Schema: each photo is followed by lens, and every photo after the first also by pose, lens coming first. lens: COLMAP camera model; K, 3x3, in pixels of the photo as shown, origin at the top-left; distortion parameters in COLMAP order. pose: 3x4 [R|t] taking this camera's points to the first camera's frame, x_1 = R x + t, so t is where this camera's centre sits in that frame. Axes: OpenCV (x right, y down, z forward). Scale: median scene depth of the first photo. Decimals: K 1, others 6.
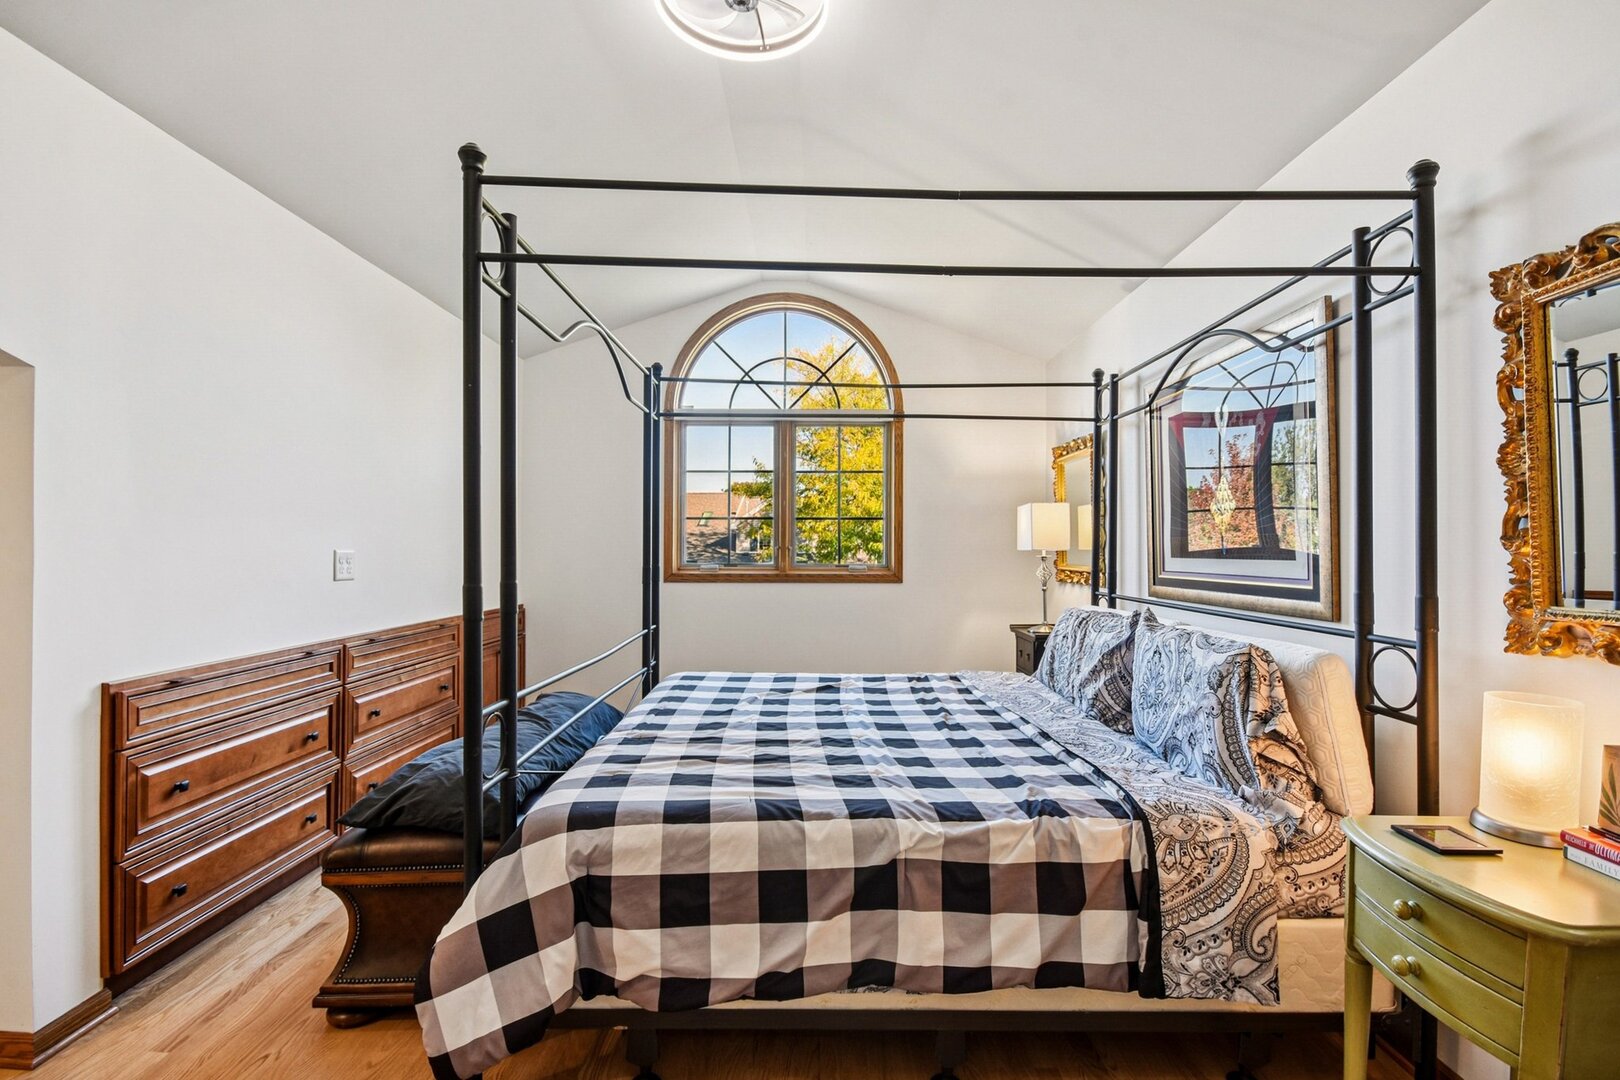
lens RADIAL K [[749.9, 0, 842.0], [0, 749.9, 548.8], [0, 0, 1]] dist [0.007437, -0.010937]
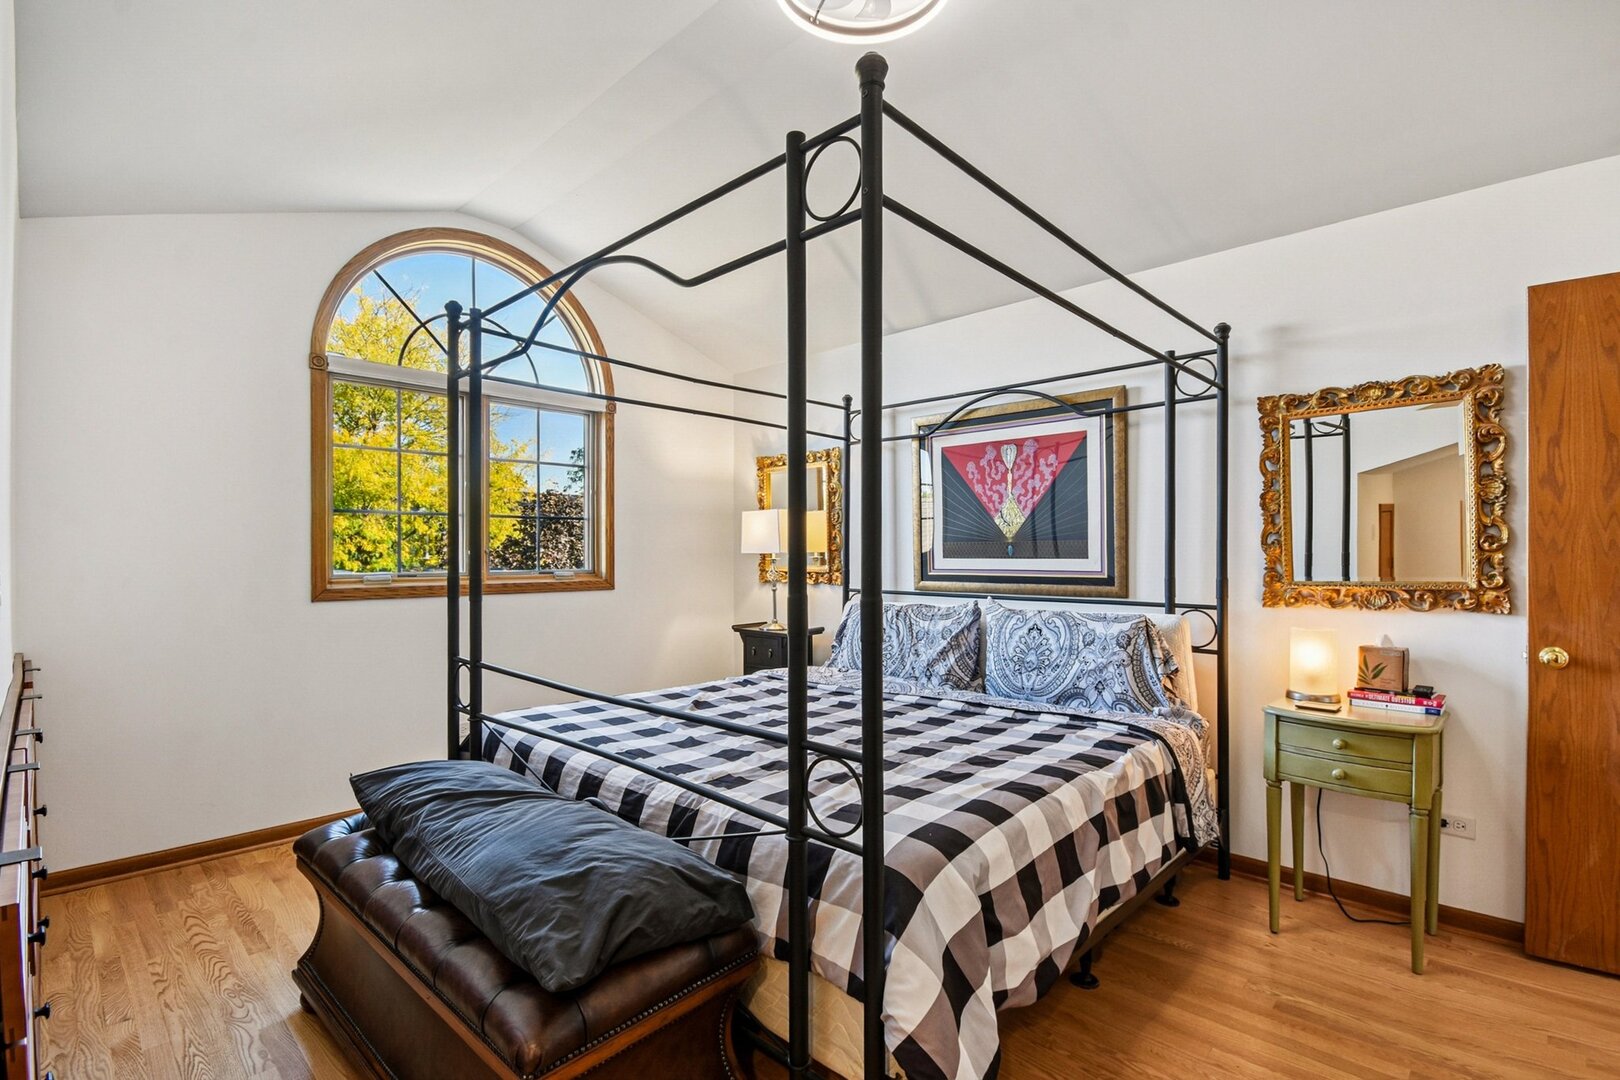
lens RADIAL K [[749.9, 0, 851.4], [0, 749.9, 558.6], [0, 0, 1]] dist [0.007437, -0.010937]
pose [[0.692121, -0.008759, 0.721728, -0.913963], [0.002971, 0.999952, 0.009286, -0.000507], [-0.721776, -0.004283, 0.692114, 0.375117]]
